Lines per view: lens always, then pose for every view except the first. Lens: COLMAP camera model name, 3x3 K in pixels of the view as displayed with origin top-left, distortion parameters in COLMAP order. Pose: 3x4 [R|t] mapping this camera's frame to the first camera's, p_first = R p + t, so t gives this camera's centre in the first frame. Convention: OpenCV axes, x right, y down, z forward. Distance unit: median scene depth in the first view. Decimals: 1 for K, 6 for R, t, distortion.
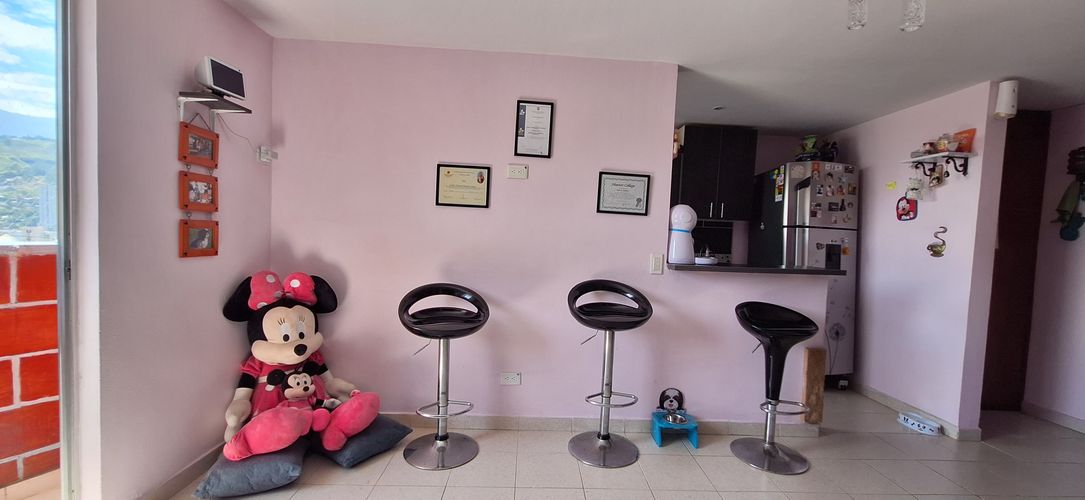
lens RADIAL K [[430.7, 0, 548.4], [0, 430.7, 255.7], [0, 0, 1]] dist [-0.001317, -0.000213]
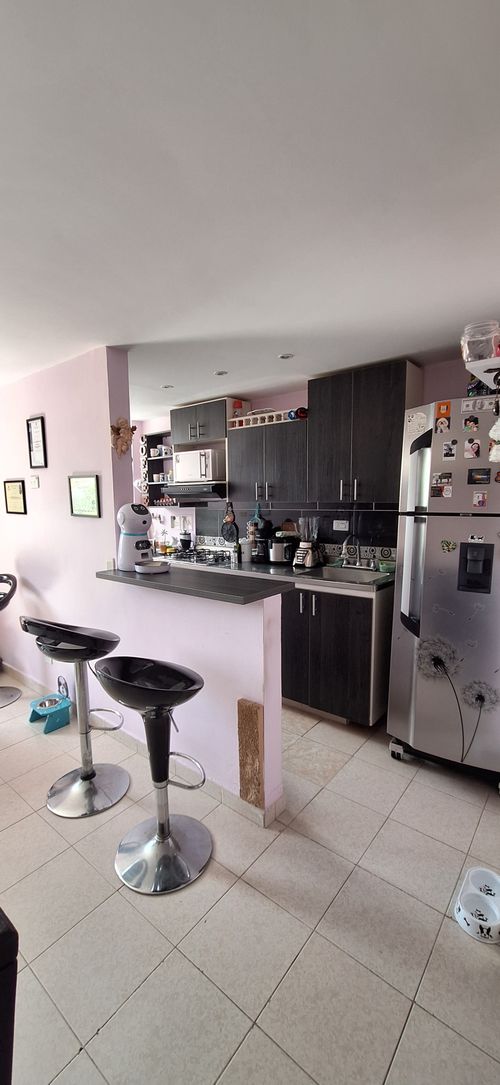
lens RADIAL K [[430.7, 0, 245.4], [0, 430.7, 549.2], [0, 0, 1]] dist [-0.001317, -0.000213]
pose [[0.742983, 0.030996, -0.668592, 0.819007], [0.013102, 0.998062, 0.060829, -0.057310], [0.669182, -0.053955, 0.741137, 0.376055]]
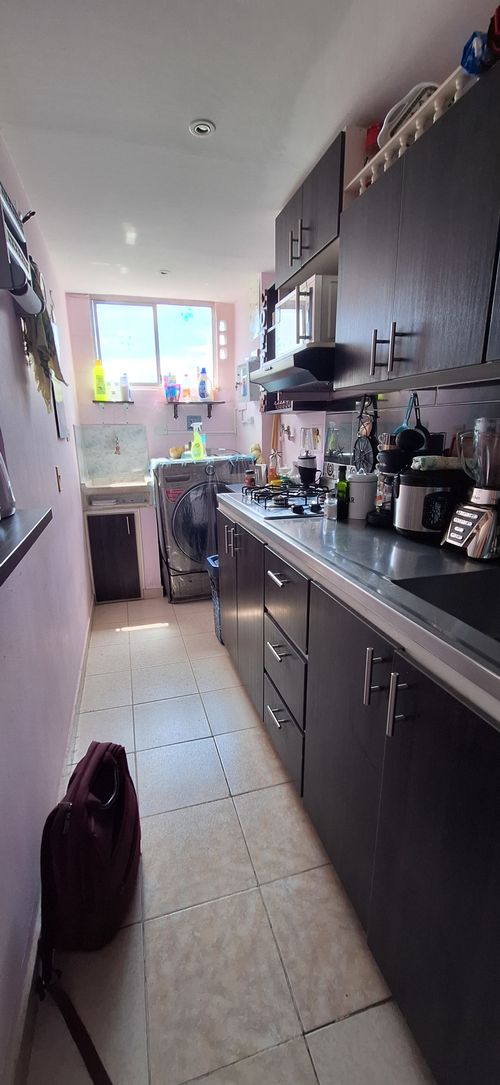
lens RADIAL K [[430.7, 0, 245.4], [0, 430.7, 549.2], [0, 0, 1]] dist [-0.001317, -0.000213]
pose [[0.227840, 0.222773, -0.947872, 0.579480], [-0.021180, 0.974379, 0.223912, -0.039159], [0.973468, -0.030941, 0.226720, 0.890748]]
